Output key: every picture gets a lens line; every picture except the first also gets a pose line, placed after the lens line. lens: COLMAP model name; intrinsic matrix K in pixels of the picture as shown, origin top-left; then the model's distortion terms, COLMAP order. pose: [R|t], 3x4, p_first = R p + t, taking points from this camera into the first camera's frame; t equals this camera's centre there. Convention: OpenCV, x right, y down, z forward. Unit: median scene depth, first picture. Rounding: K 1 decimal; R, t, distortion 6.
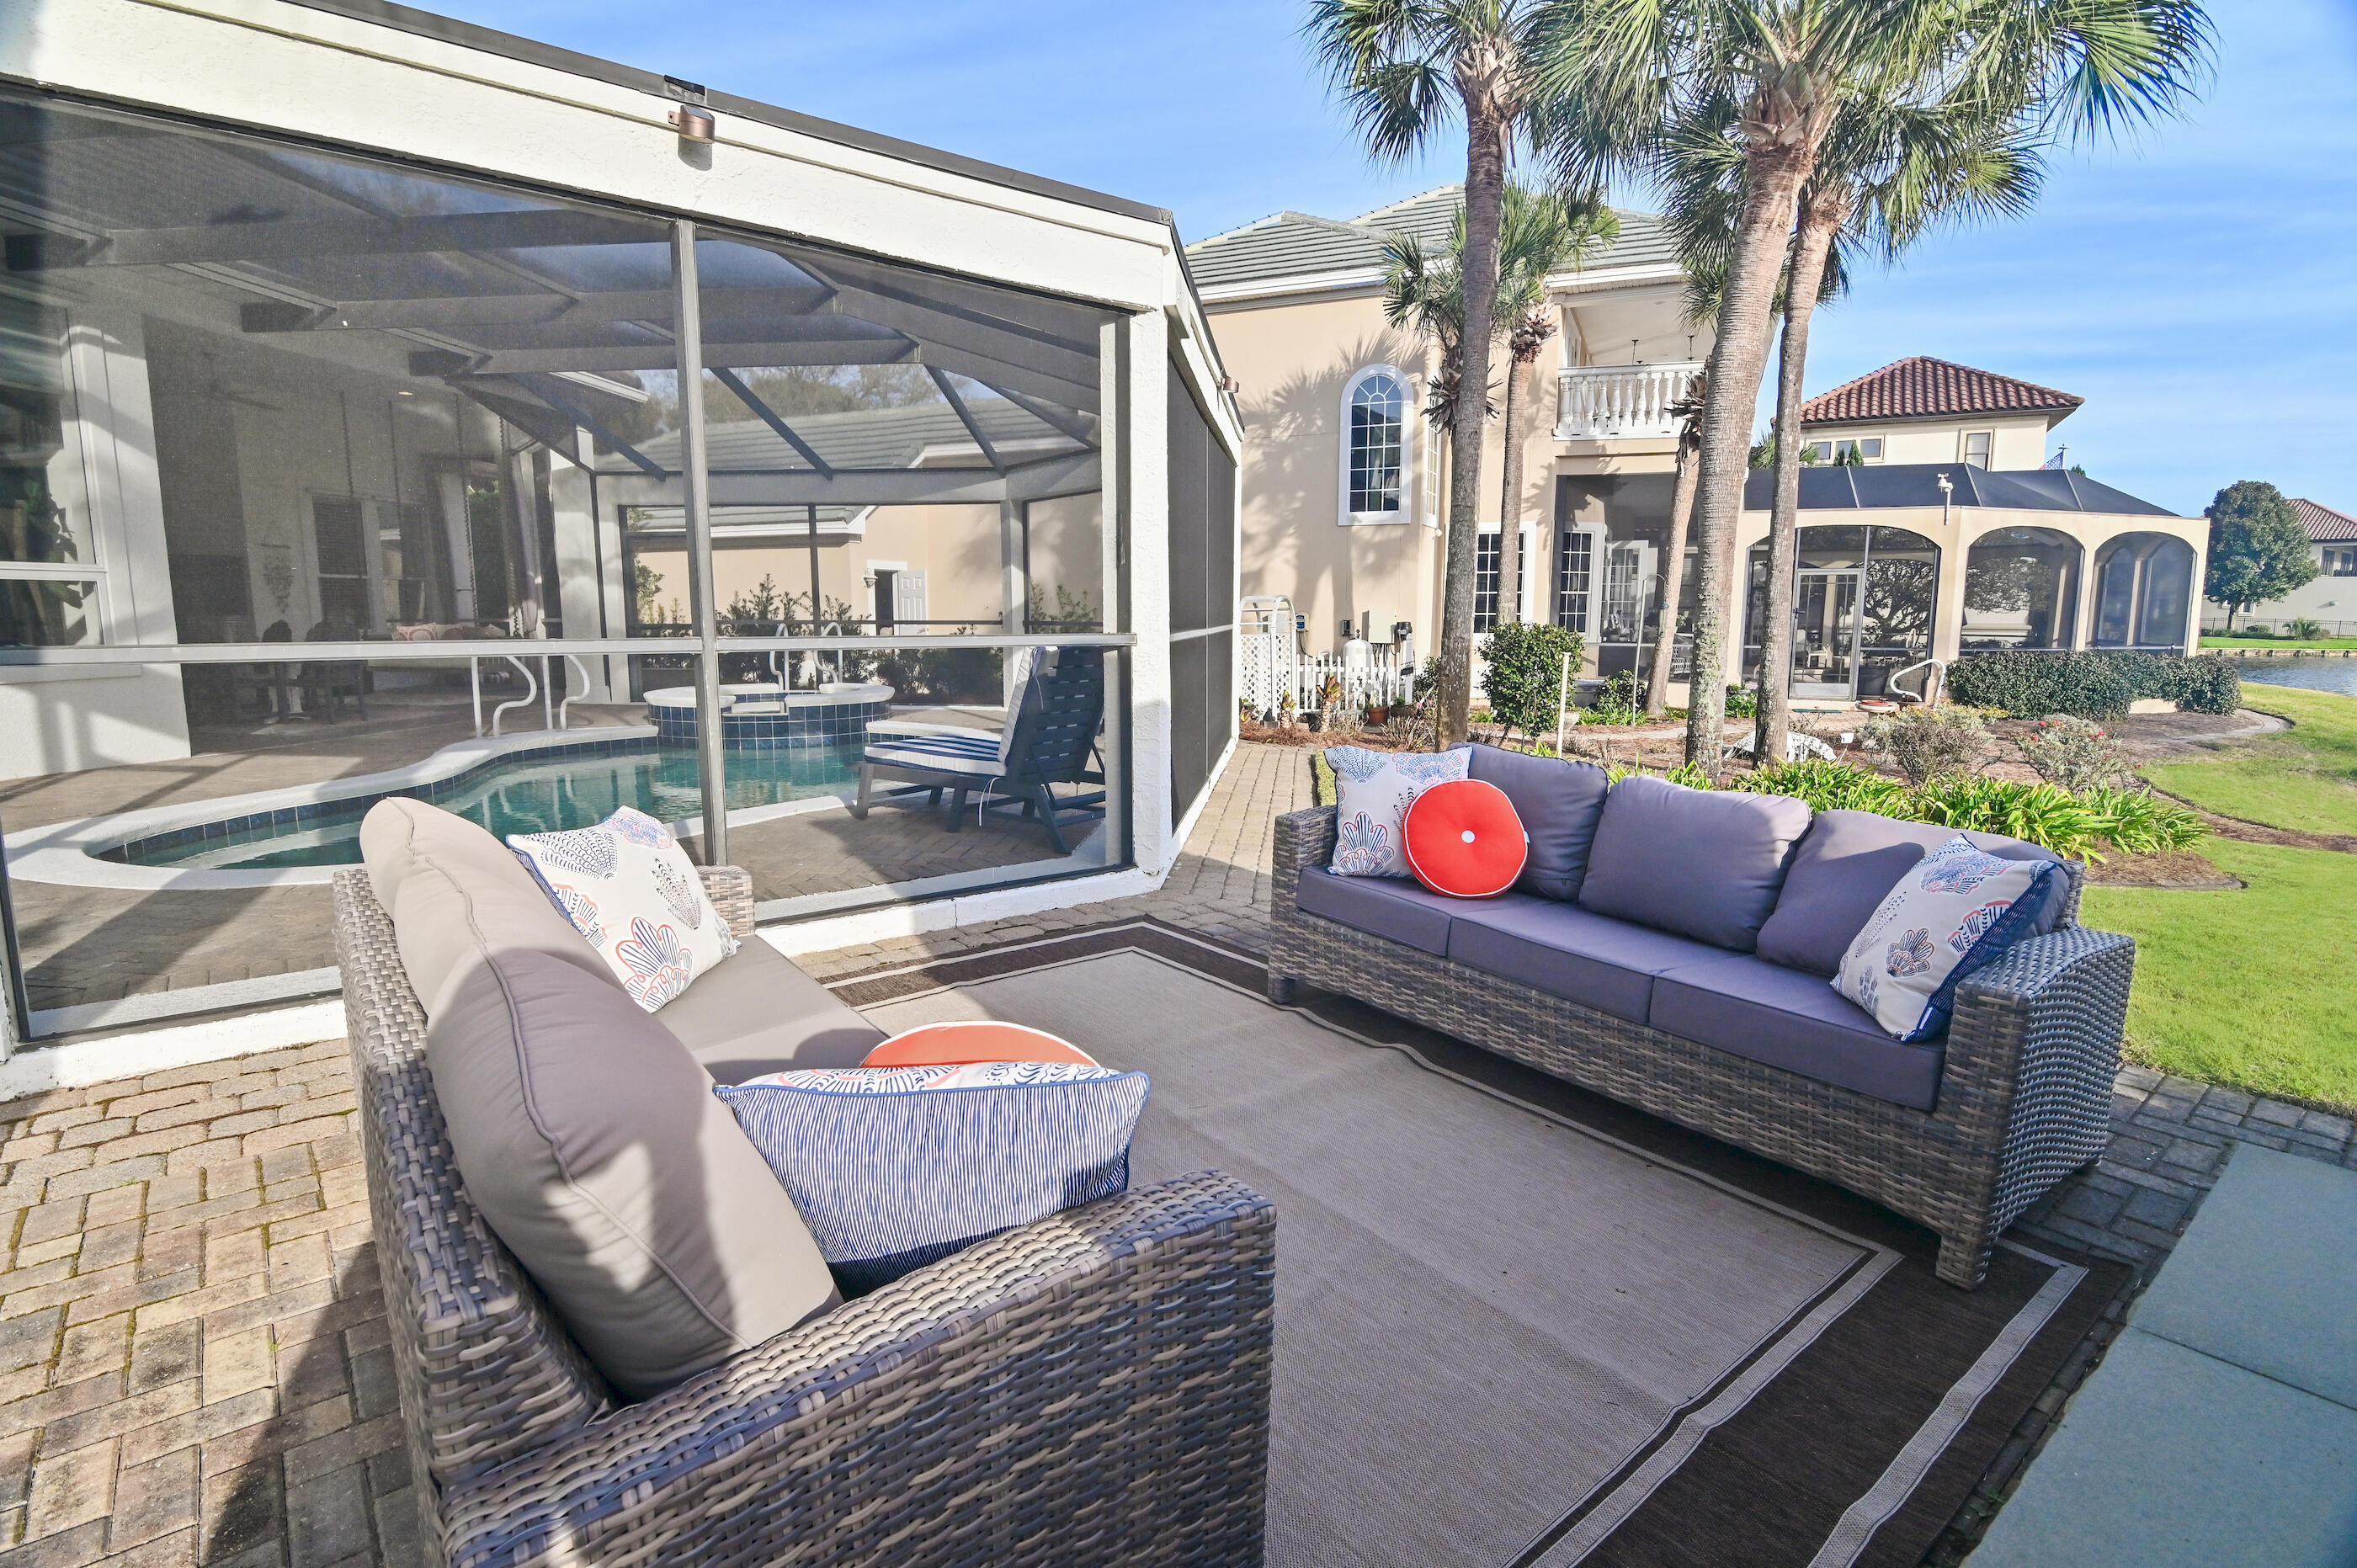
lens RADIAL K [[1182.3, 0, 1178.5], [0, 1182.3, 784.0], [0, 0, 1]] dist [-0.071181, -0.000125]
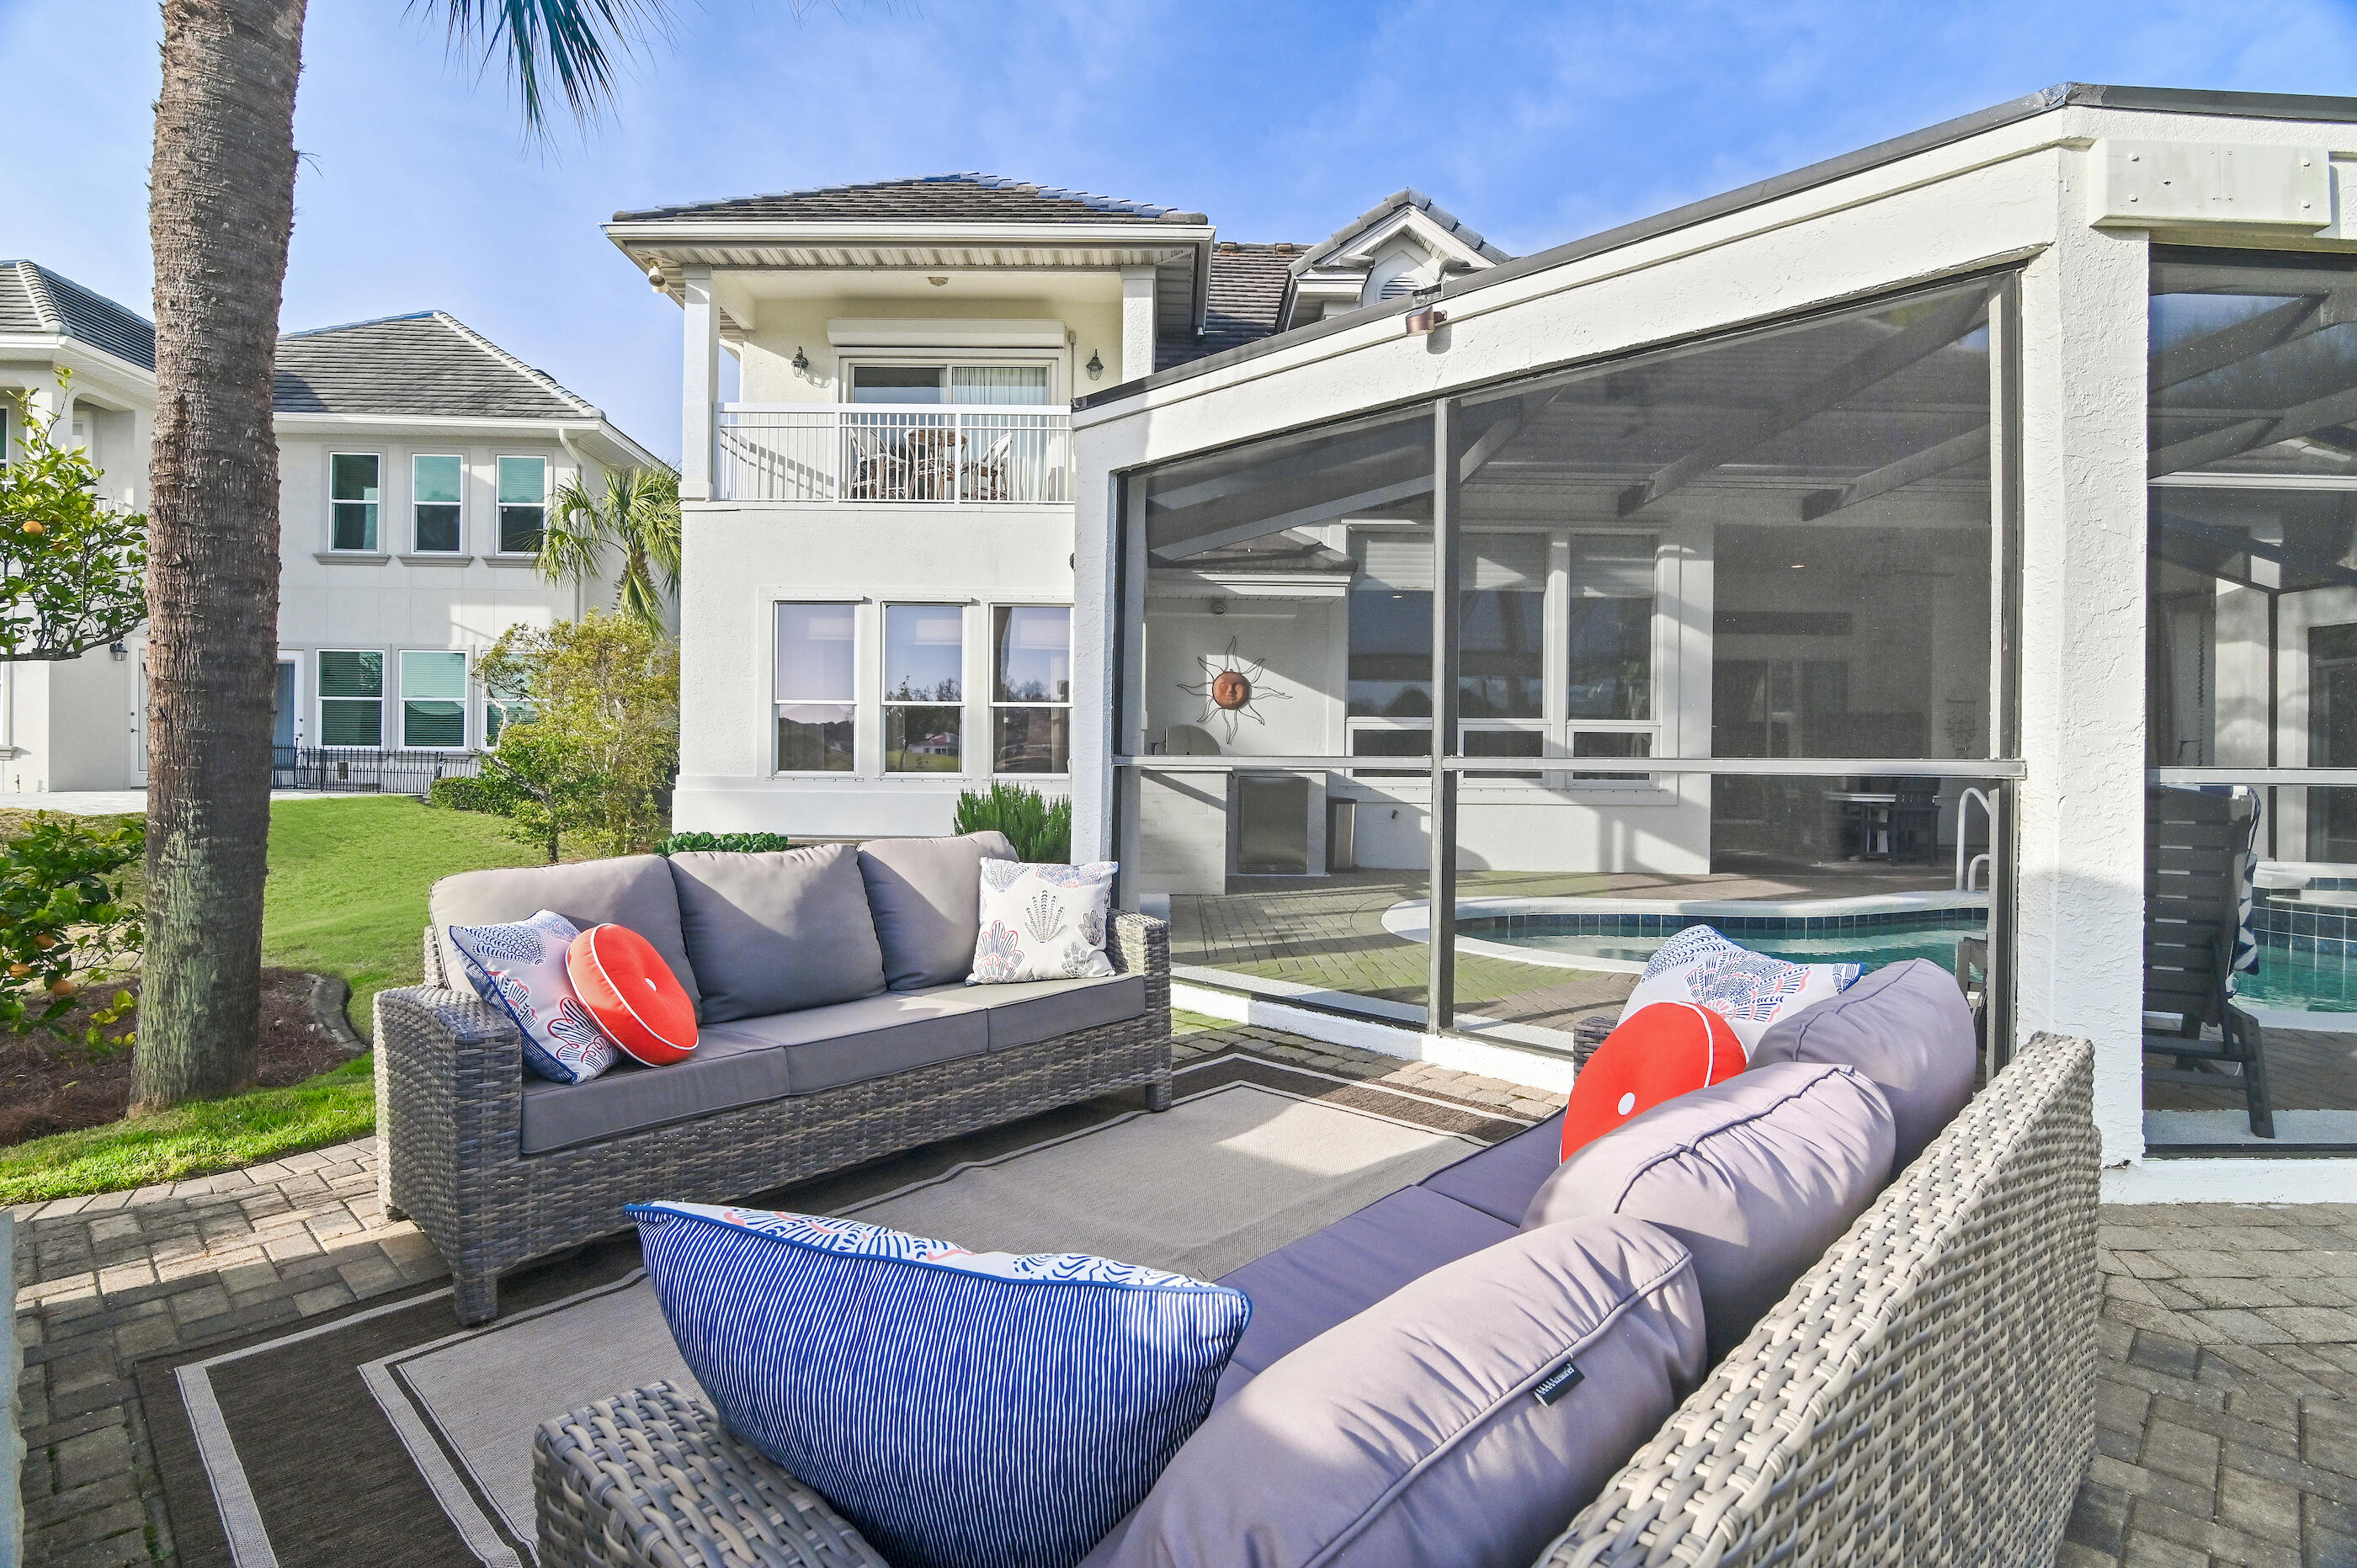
lens RADIAL K [[1097.9, 0, 1178.5], [0, 1097.9, 784.0], [0, 0, 1]] dist [-0.001267, -0.000171]
pose [[0.149420, 0.006615, -0.988752, 0.249199], [-0.144725, 0.989354, -0.015251, -0.021740], [0.978125, 0.145376, 0.148787, 0.251667]]
